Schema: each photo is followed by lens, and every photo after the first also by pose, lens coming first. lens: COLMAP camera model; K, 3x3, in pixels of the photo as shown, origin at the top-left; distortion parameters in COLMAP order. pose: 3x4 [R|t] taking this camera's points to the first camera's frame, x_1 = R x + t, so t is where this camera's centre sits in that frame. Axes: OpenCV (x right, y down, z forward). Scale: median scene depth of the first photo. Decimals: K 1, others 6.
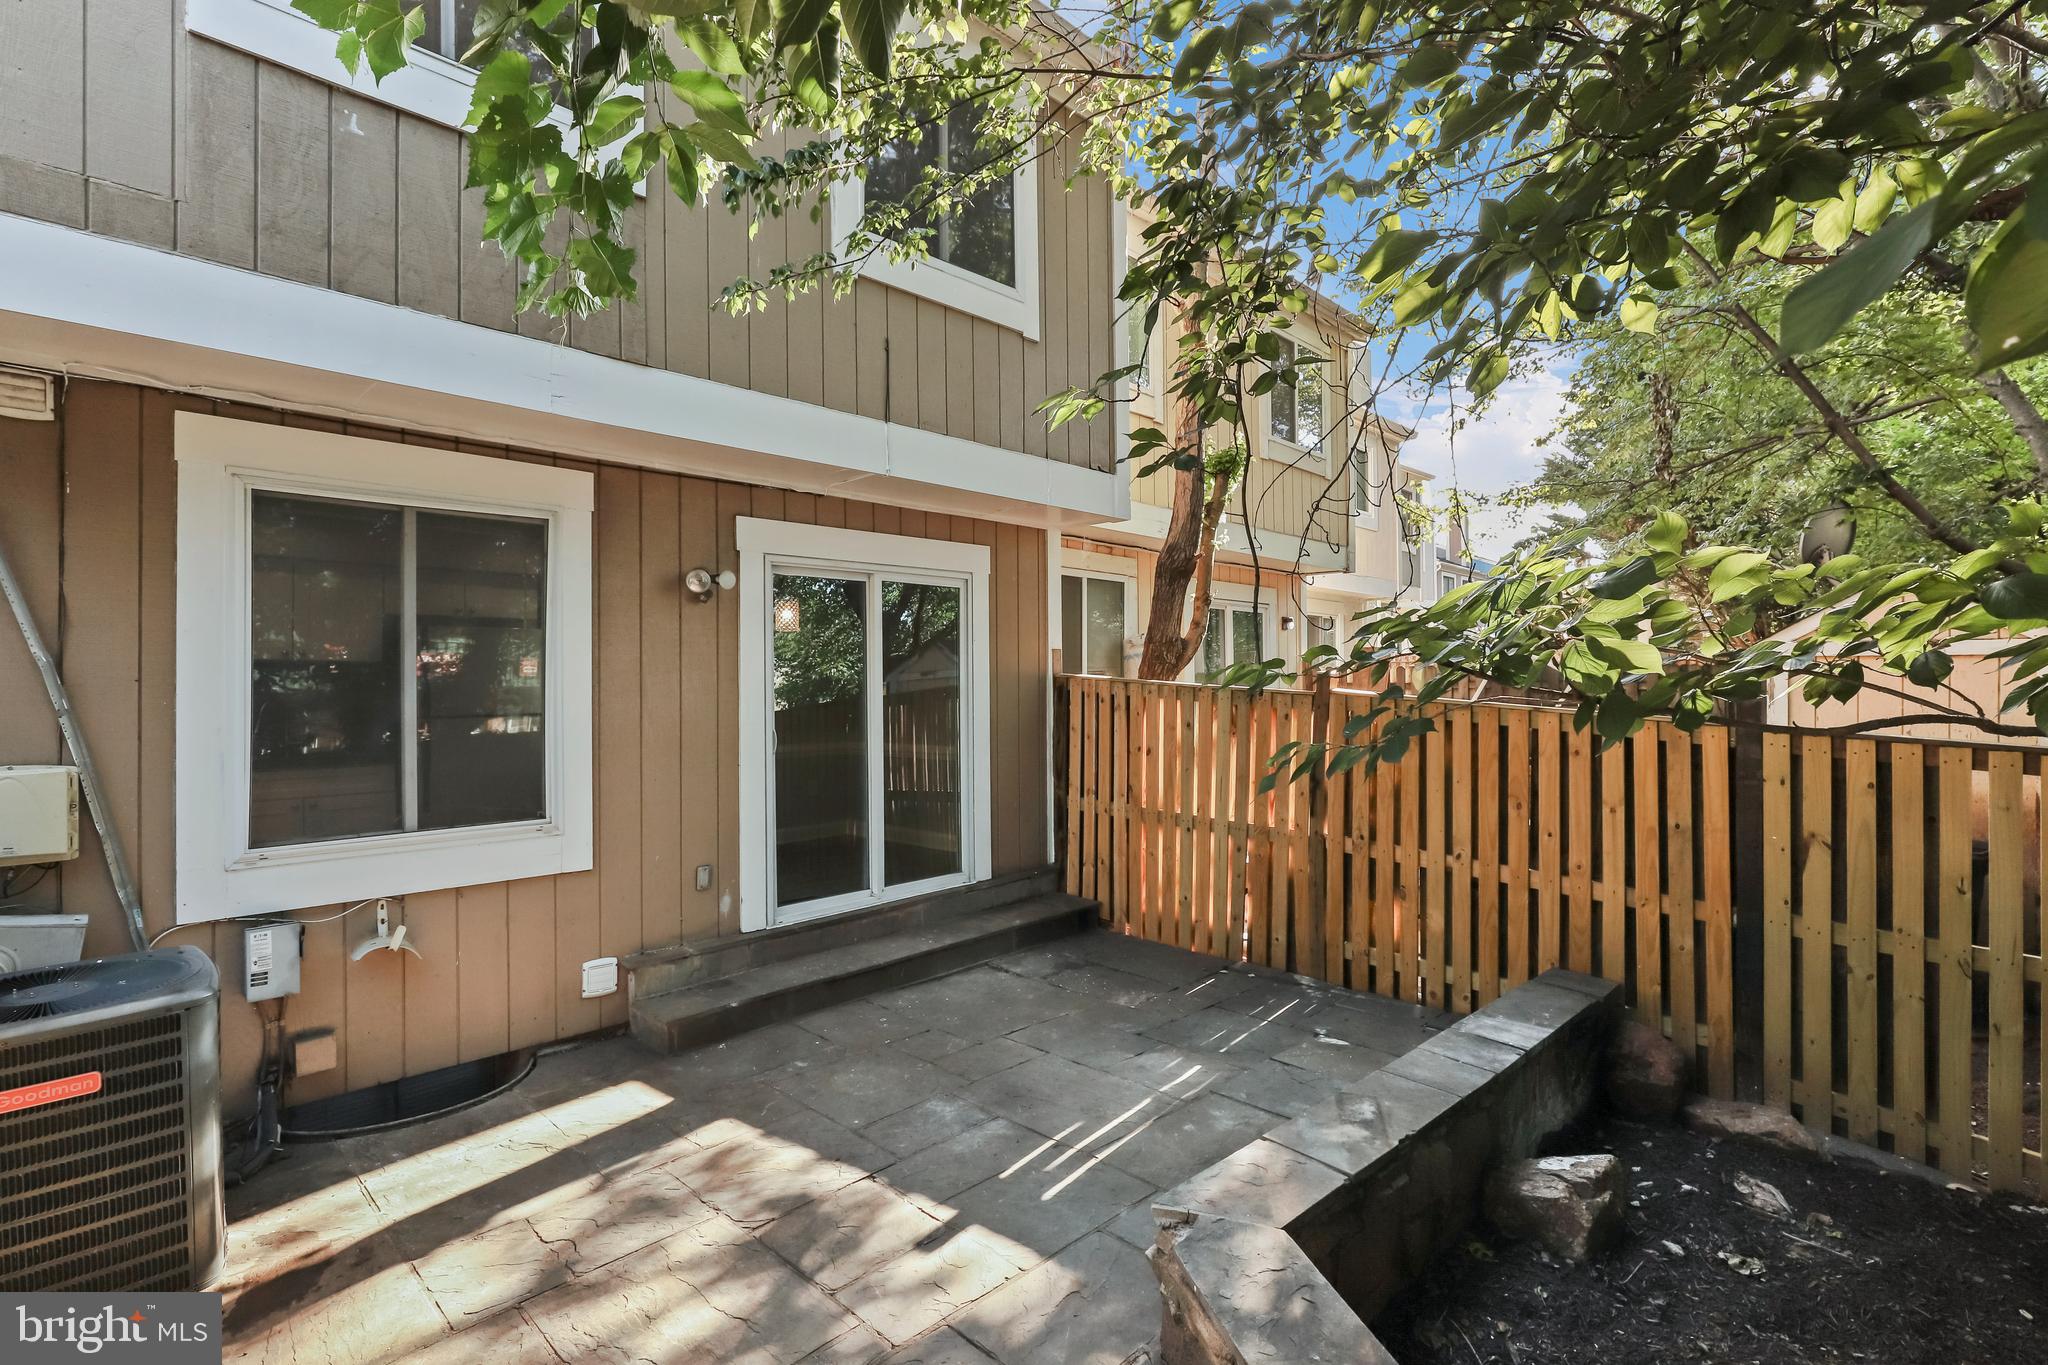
lens RADIAL K [[933.3, 0, 1034.3], [0, 933.3, 641.1], [0, 0, 1]] dist [-0.001007, -0.000084]
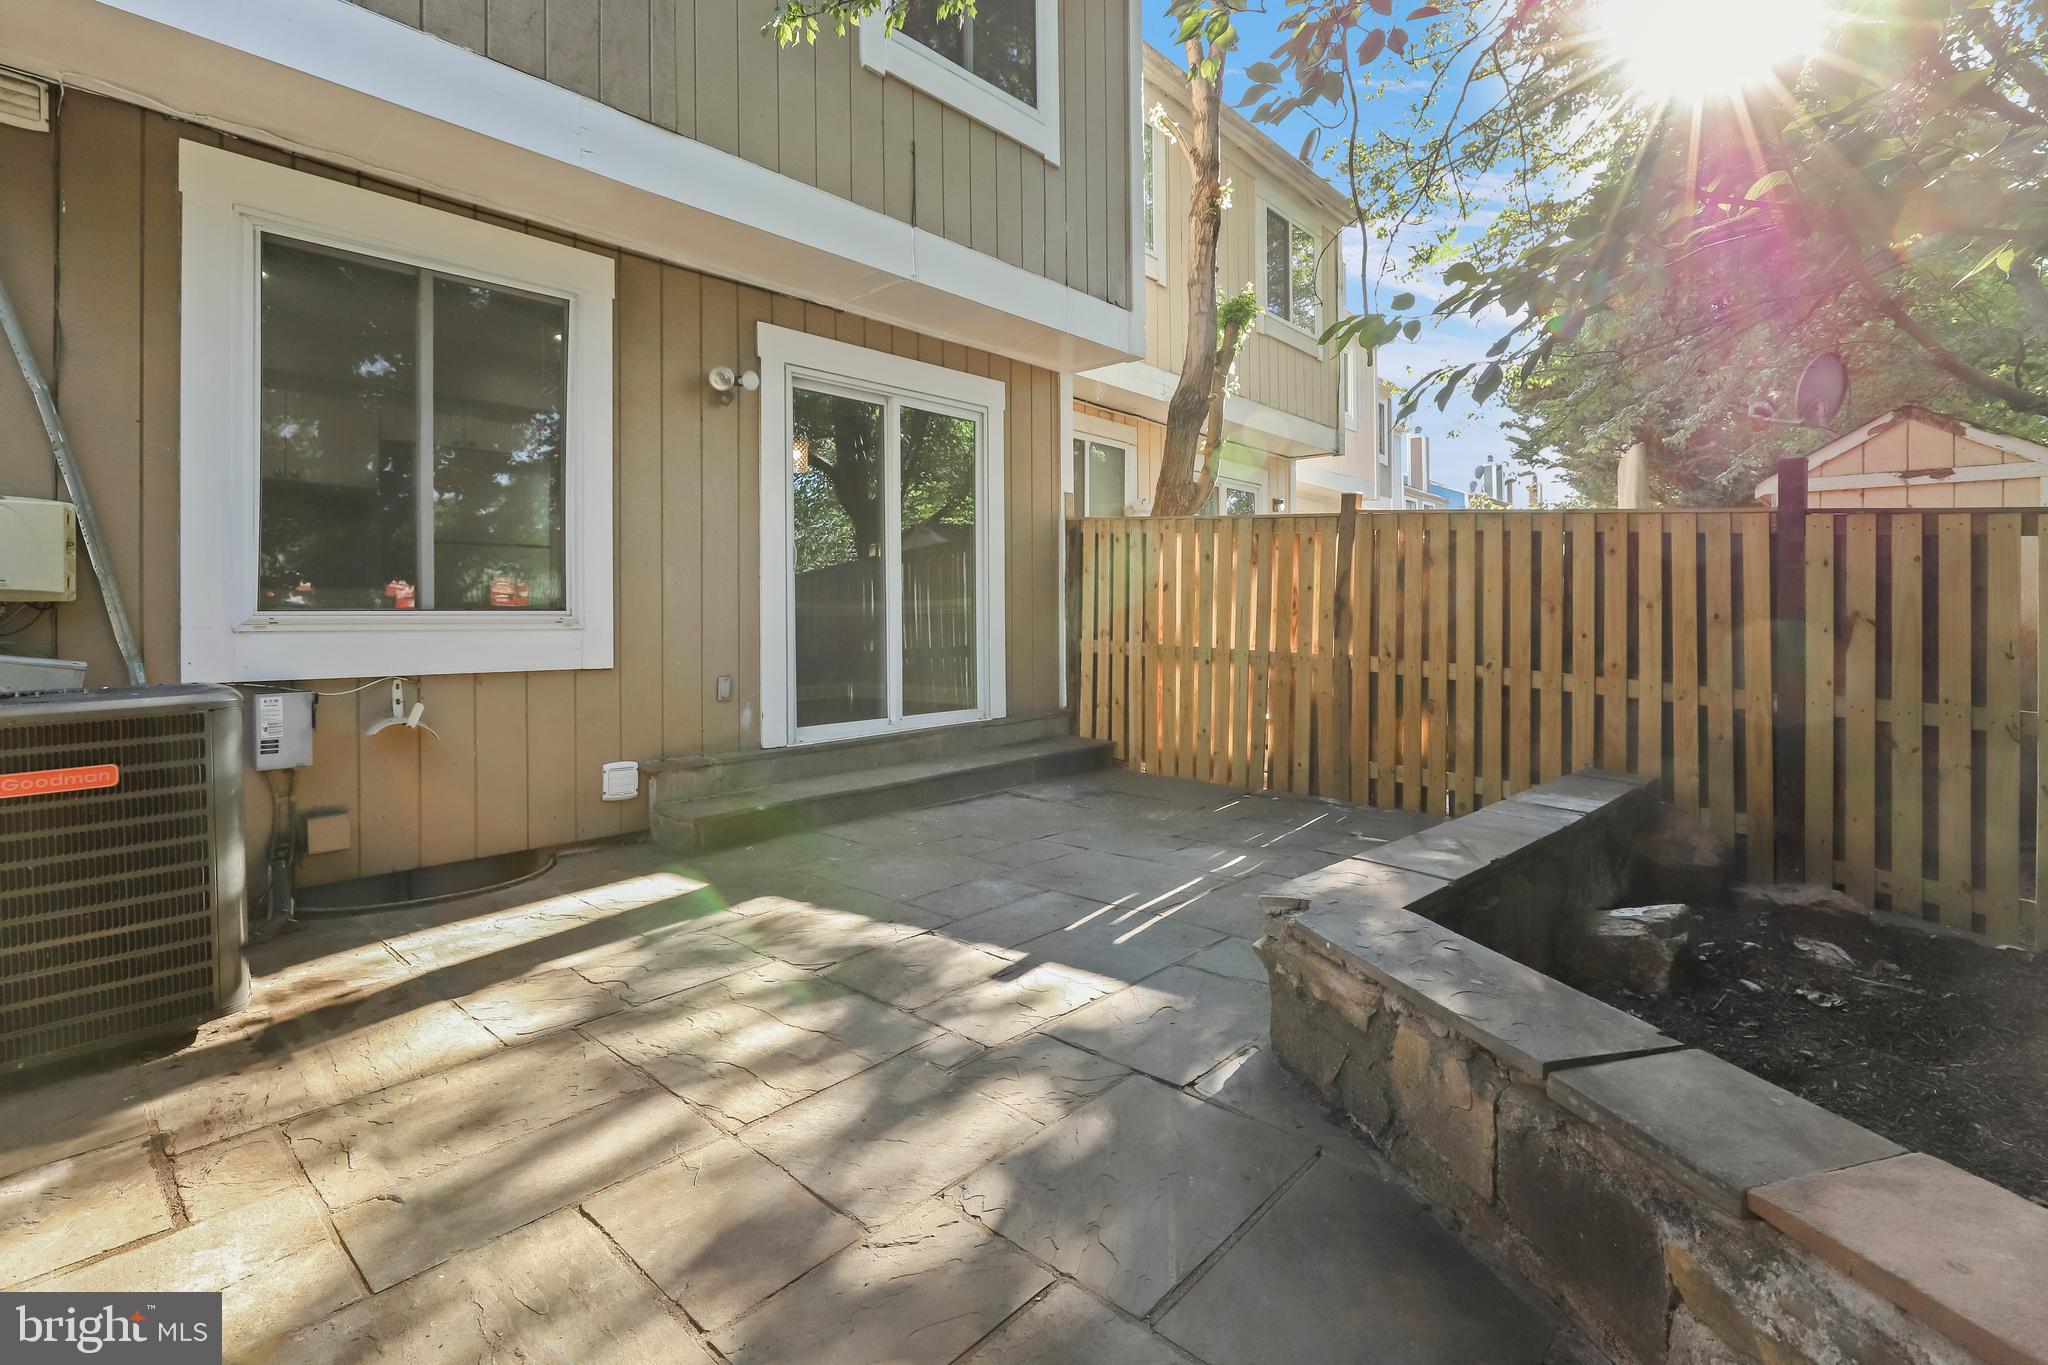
lens RADIAL K [[922.3, 0, 1040.9], [0, 922.3, 558.1], [0, 0, 1]] dist [-0.000425, -0.000291]
pose [[0.999445, 0.003039, 0.033182, -0.075201], [-0.003096, 0.999994, 0.001670, 0.150698], [-0.033177, -0.001772, 0.999448, 0.039195]]
